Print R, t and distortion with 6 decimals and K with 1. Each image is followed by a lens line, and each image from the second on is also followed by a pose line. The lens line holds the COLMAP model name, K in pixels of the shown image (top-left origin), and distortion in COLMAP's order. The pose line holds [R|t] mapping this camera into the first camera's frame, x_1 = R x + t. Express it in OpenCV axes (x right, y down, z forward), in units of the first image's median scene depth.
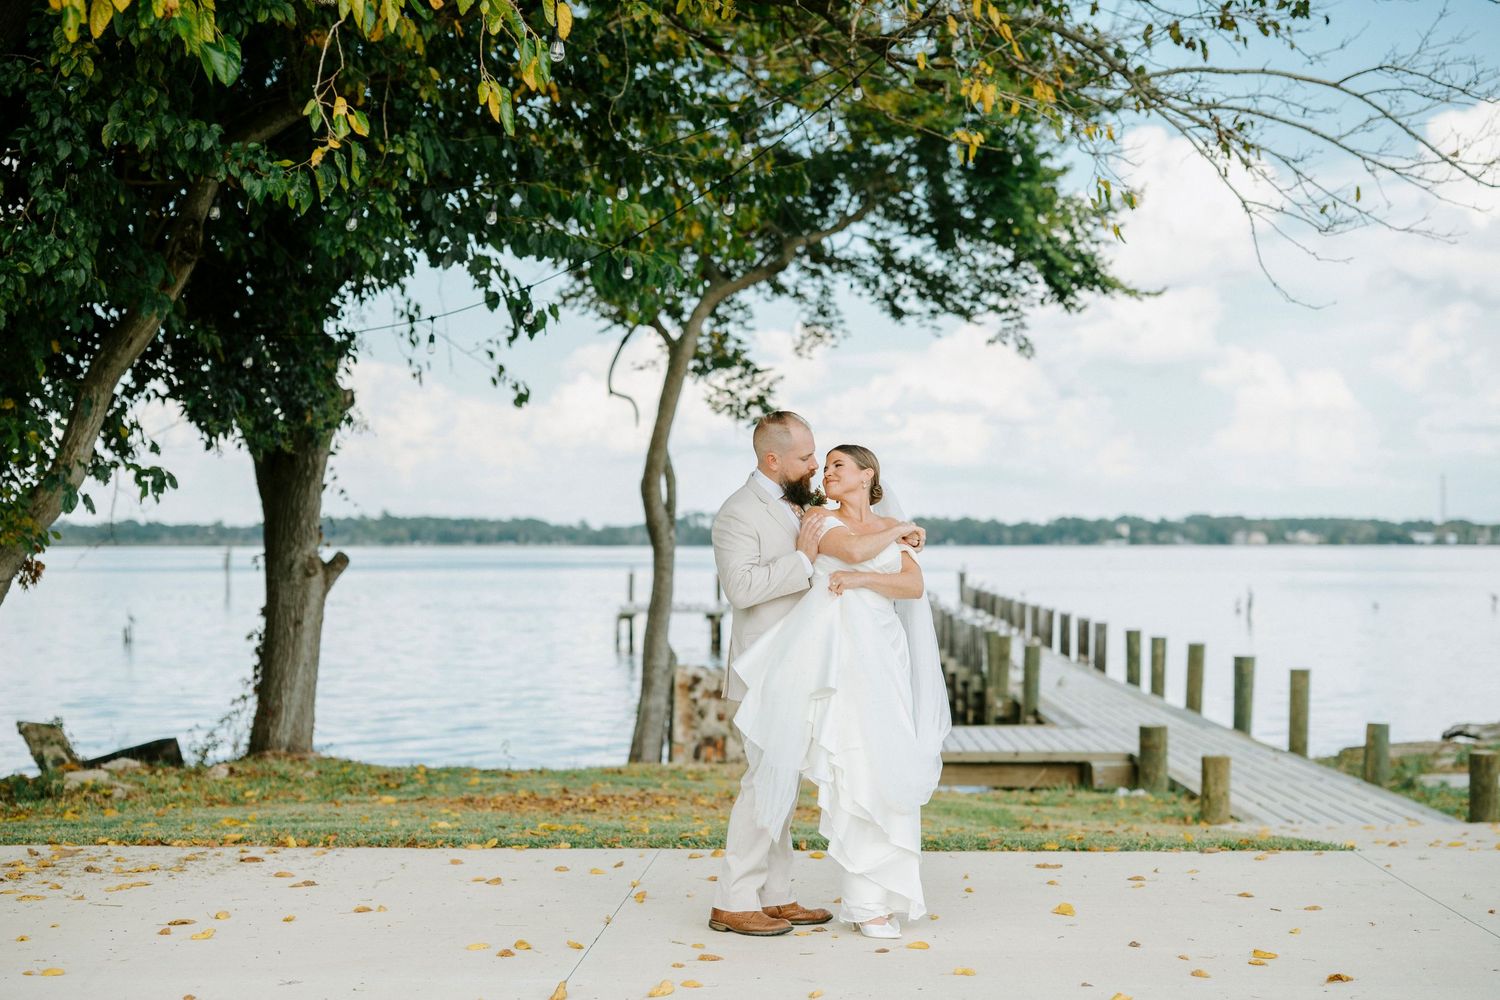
lens RADIAL K [[2450.2, 0, 750.0], [0, 2450.2, 500.0], [0, 0, 1]] dist [-0.014982, 0.290648]
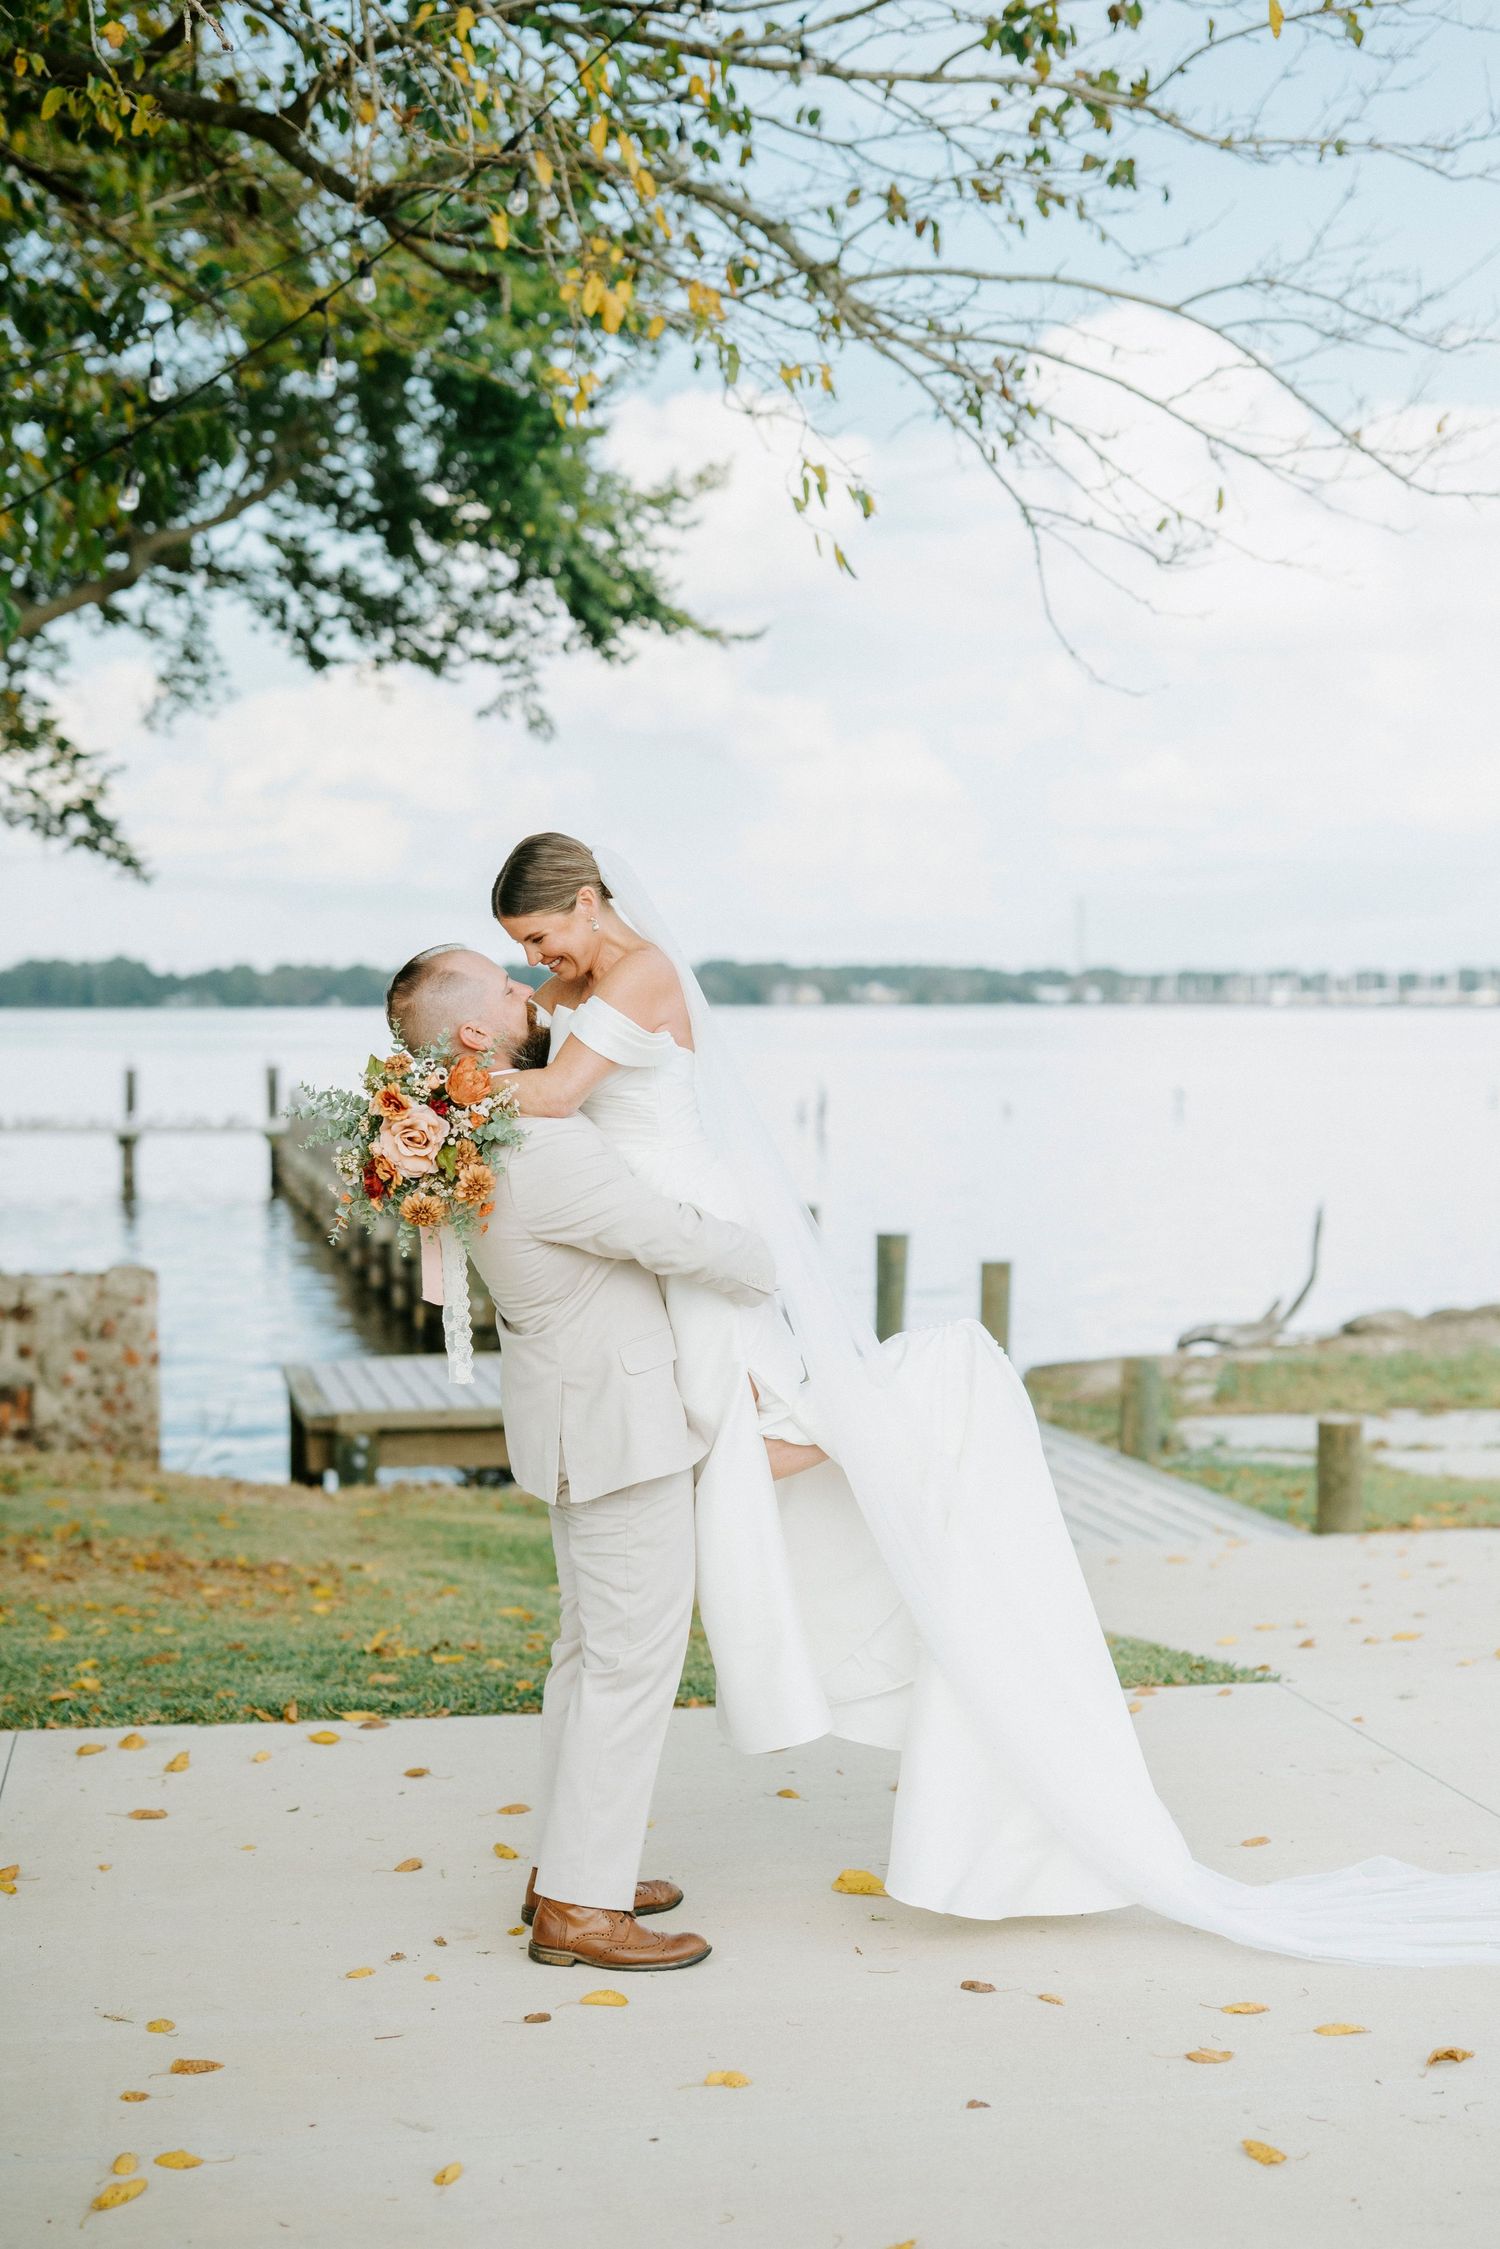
lens RADIAL K [[3673.6, 0, 784.2], [0, 3673.6, 1019.3], [0, 0, 1]] dist [-0.014982, 0.290648]
pose [[0.976296, -0.003842, 0.216408, -0.023924], [-0.002814, 0.999533, 0.030439, -0.017541], [-0.216423, -0.030327, 0.975828, 0.107169]]
